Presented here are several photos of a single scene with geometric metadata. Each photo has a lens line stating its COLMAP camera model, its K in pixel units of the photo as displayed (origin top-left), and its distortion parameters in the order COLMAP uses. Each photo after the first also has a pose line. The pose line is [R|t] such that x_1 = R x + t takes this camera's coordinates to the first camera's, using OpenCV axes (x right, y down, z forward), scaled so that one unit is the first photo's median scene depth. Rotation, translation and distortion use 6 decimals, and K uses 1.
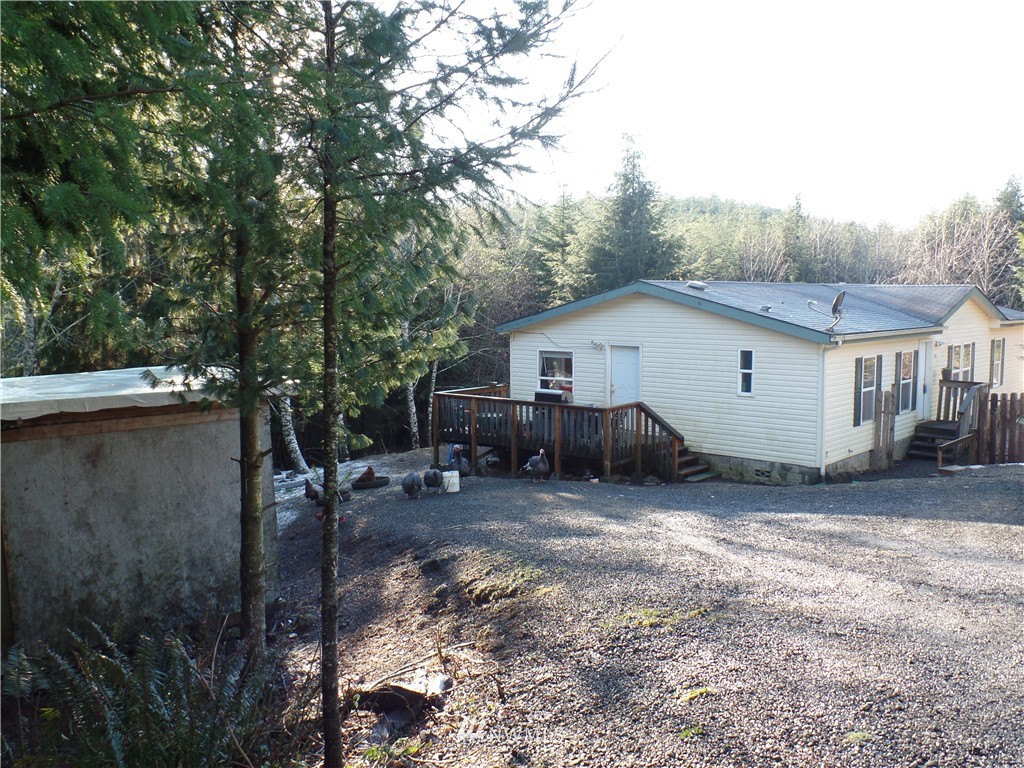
lens RADIAL K [[892.4, 0, 512.0], [0, 892.4, 384.0], [0, 0, 1]] dist [0.051723, -0.178433]
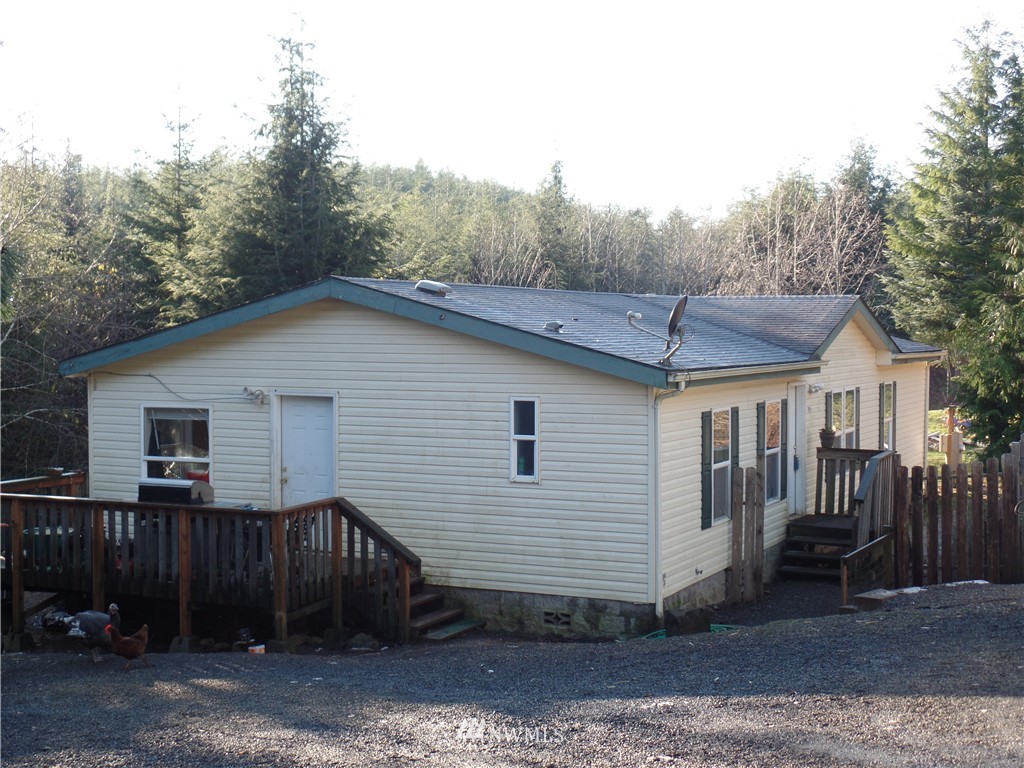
lens RADIAL K [[1467.2, 0, 512.0], [0, 1467.2, 384.0], [0, 0, 1]] dist [-0.028280, 0.010843]
pose [[0.960020, -0.006963, 0.279845, -0.004161], [0.023646, 0.998135, -0.056283, 0.003697], [-0.278931, 0.060650, 0.958394, 0.108109]]
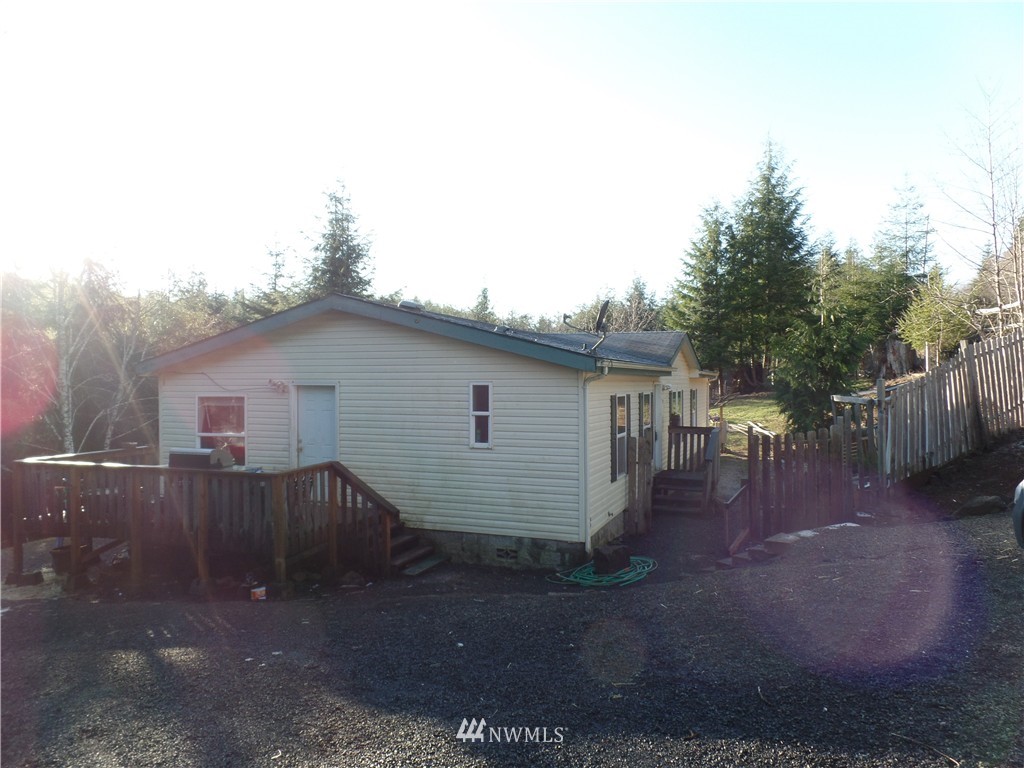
lens RADIAL K [[700.8, 0, 512.0], [0, 700.8, 384.0], [0, 0, 1]] dist [0.005266, 0.001793]
pose [[0.937602, -0.000539, 0.347709, 0.080891], [0.033028, 0.995615, -0.087517, 0.011928], [-0.346137, 0.093540, 0.933509, 0.427431]]
